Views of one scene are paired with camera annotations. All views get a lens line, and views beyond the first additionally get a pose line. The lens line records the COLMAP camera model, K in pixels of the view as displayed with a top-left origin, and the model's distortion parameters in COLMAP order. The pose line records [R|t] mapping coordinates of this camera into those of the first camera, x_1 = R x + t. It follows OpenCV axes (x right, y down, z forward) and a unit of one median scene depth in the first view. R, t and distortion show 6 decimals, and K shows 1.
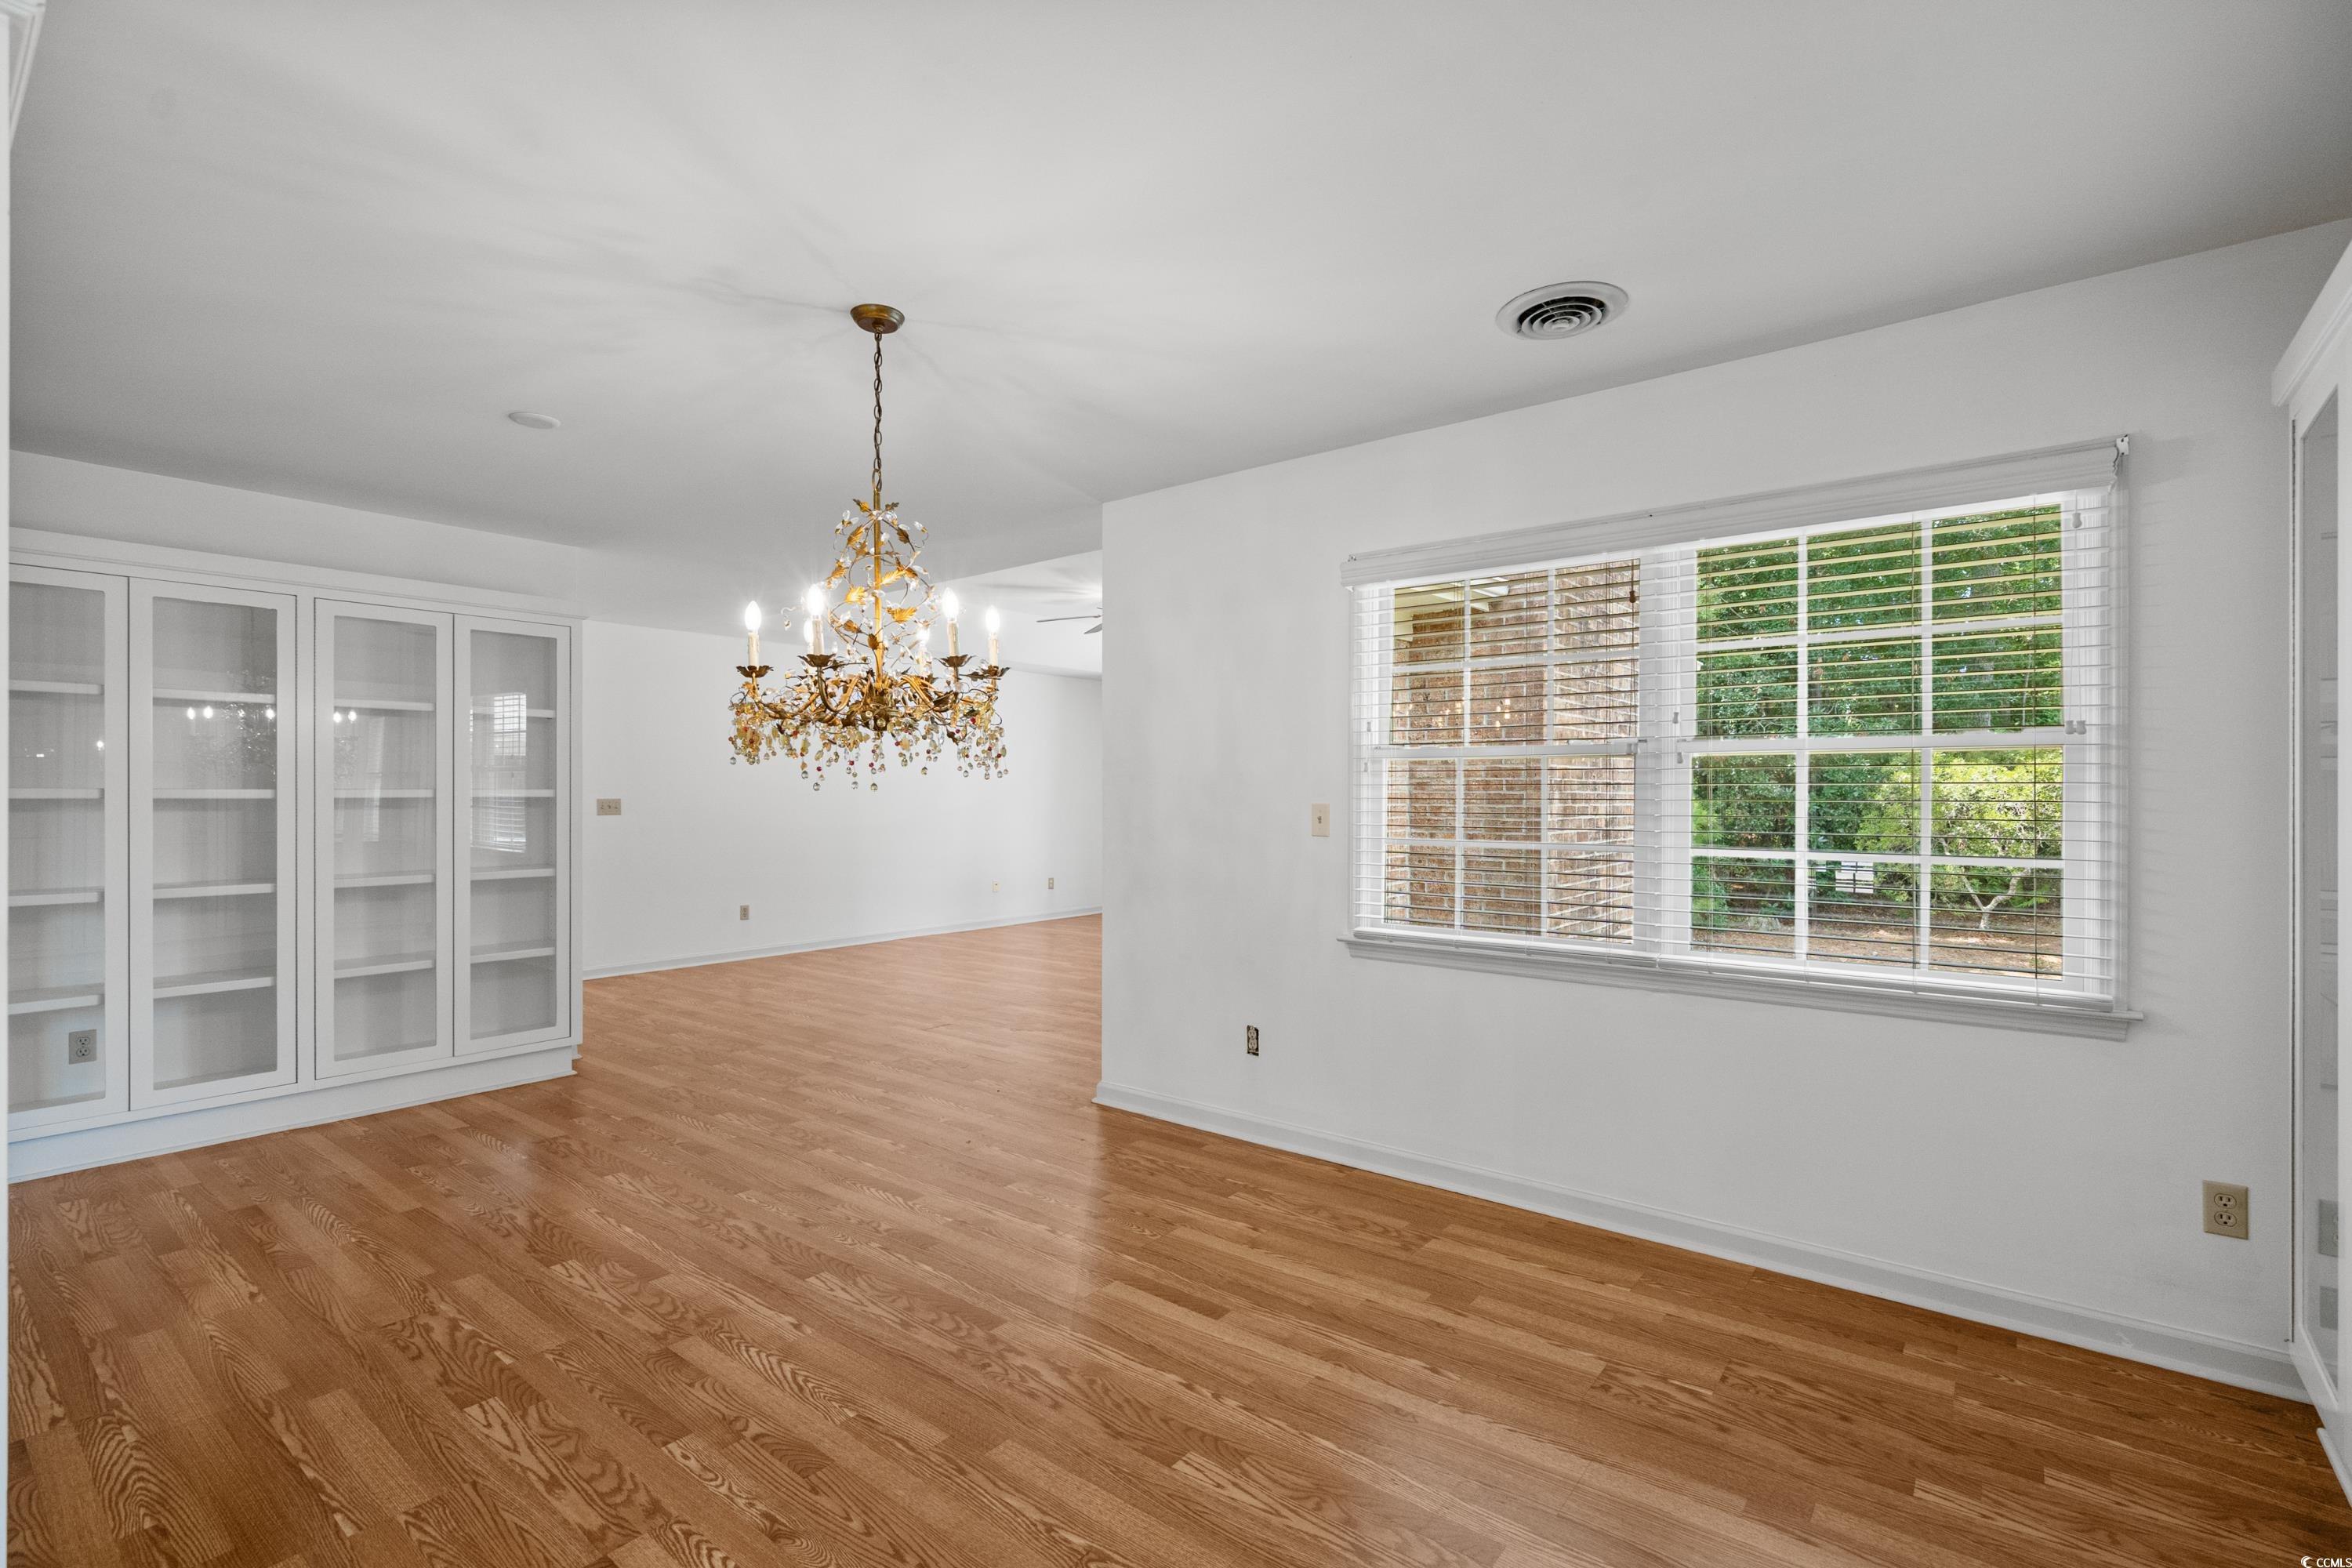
lens RADIAL K [[1079.5, 0, 1176.8], [0, 1079.5, 783.7], [0, 0, 1]] dist [-0.002694, 0.001489]
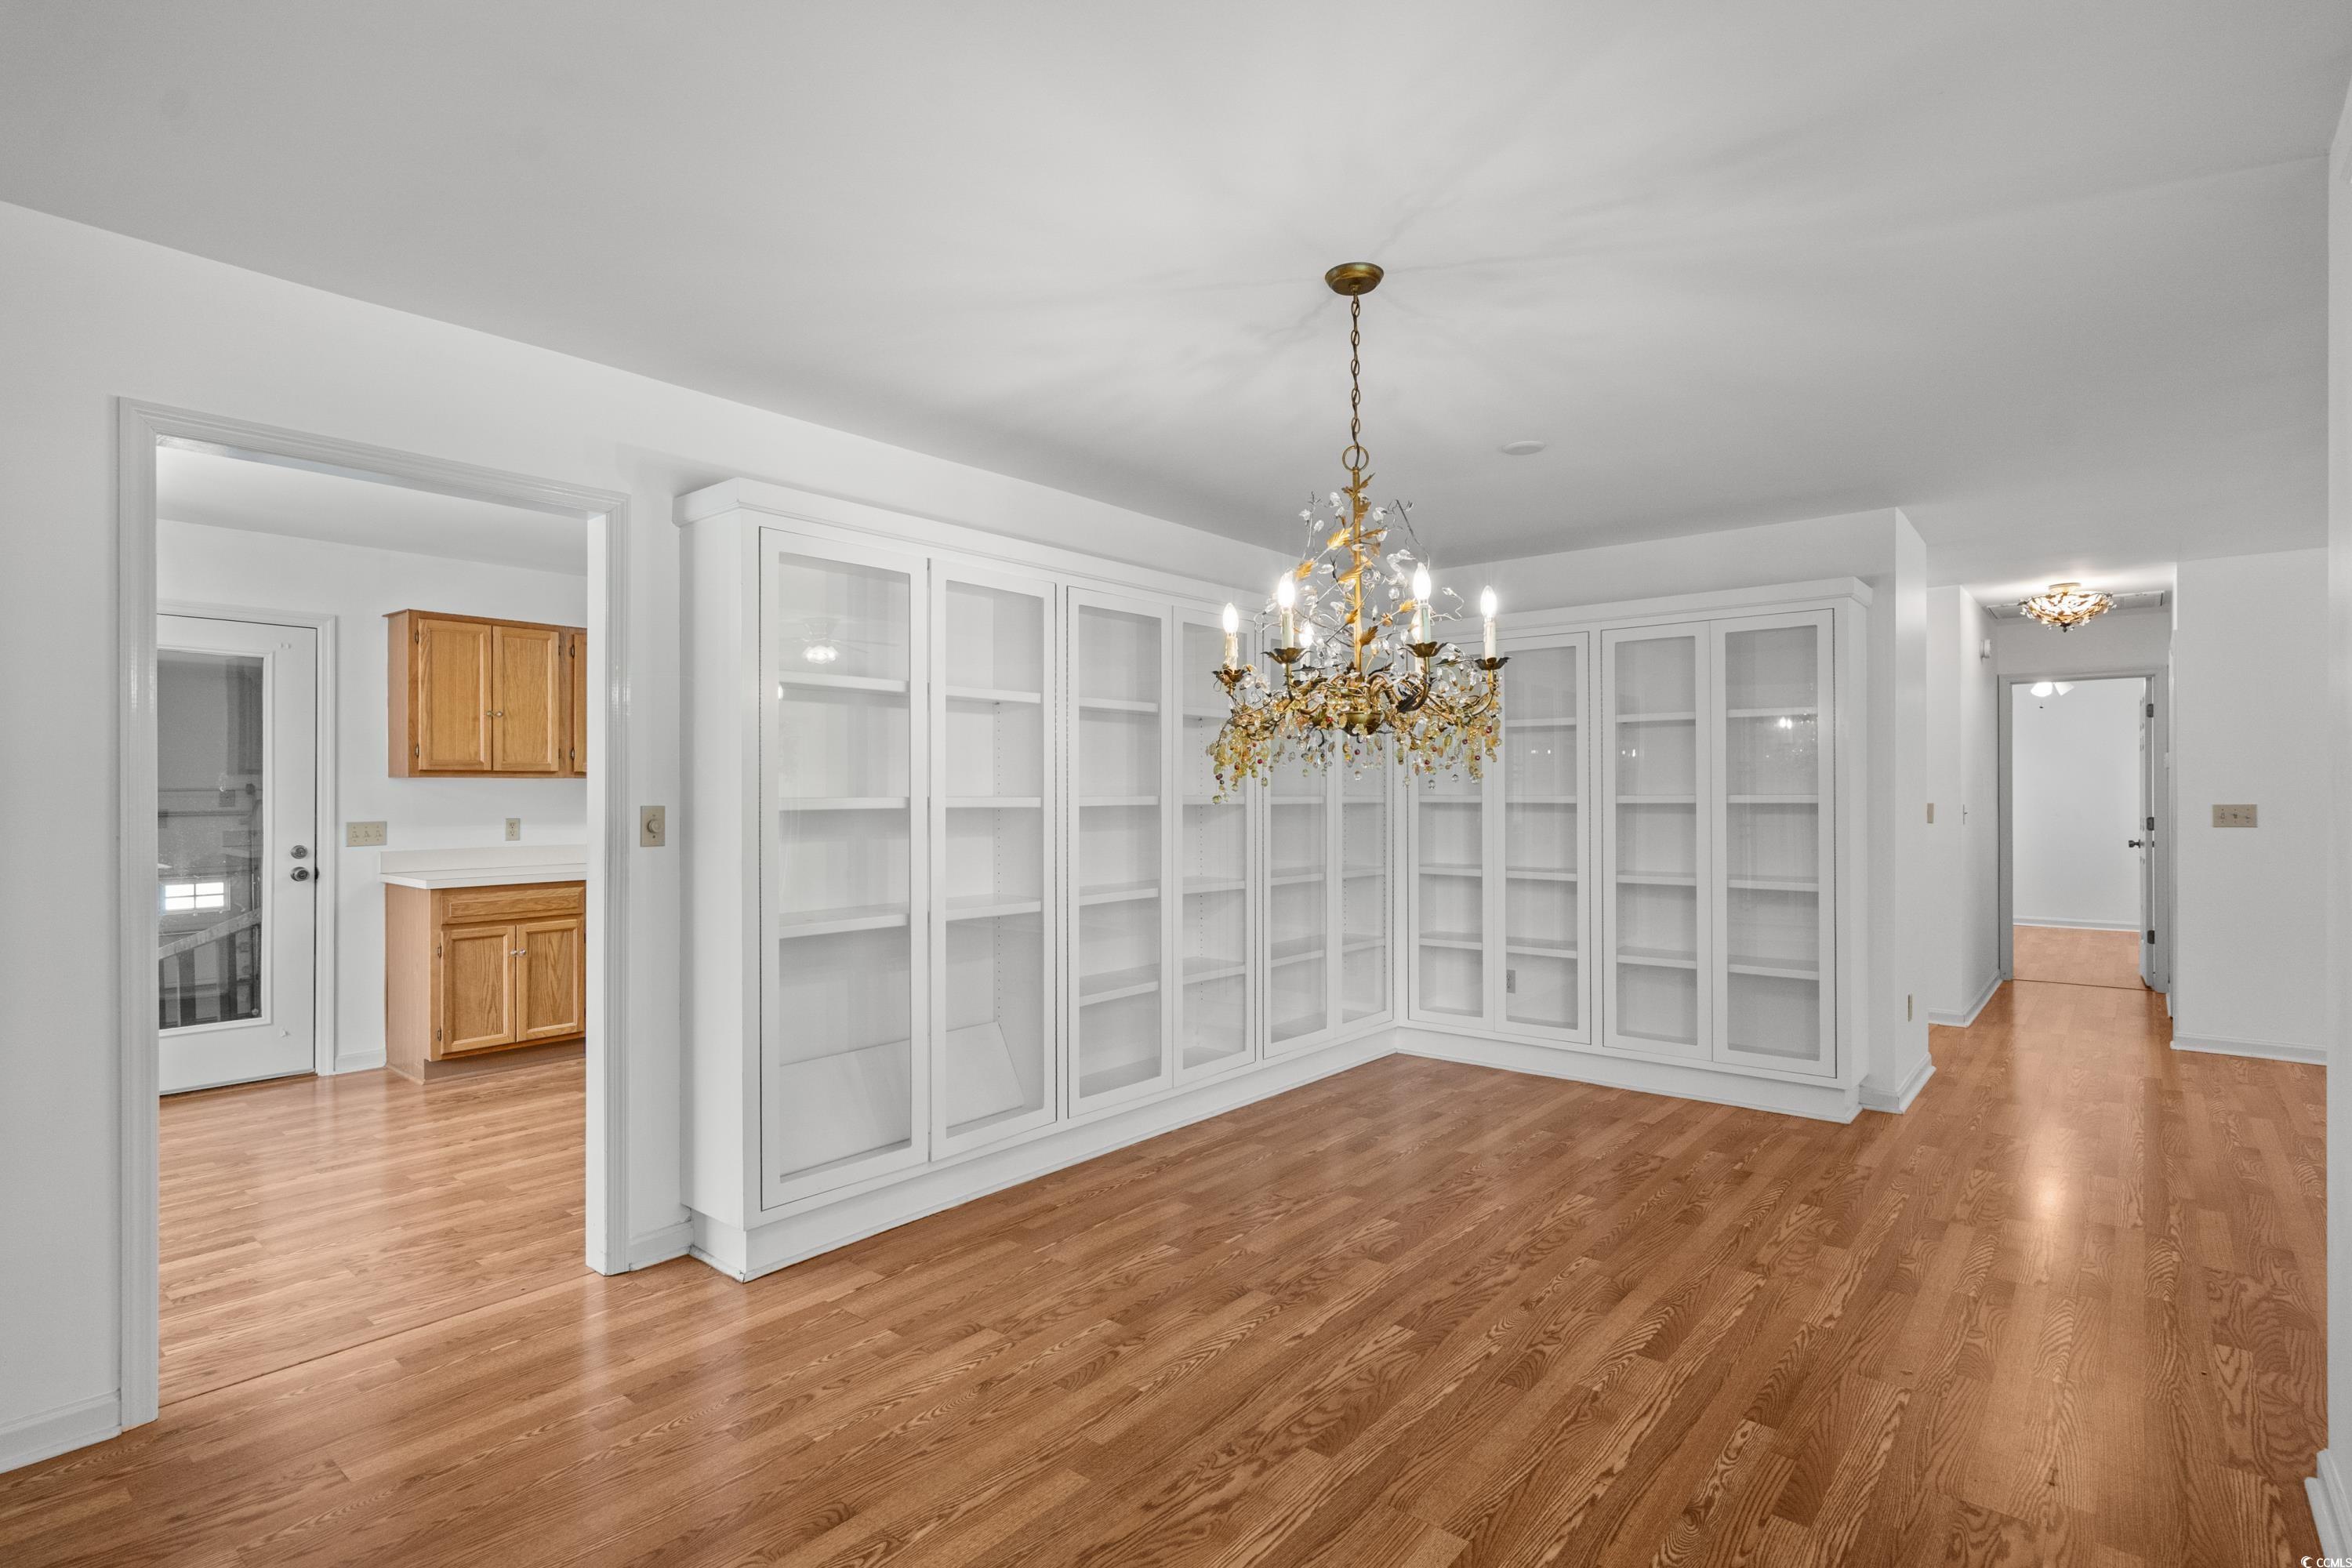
lens RADIAL K [[1141.6, 0, 1168.5], [0, 1141.6, 802.5], [0, 0, 1]] dist [0.002057, -0.000394]
pose [[-0.027403, 0.008535, -0.999588, 0.616656], [0.013050, 0.999881, 0.008180, -0.007397], [0.999539, -0.012821, -0.027511, 0.787742]]
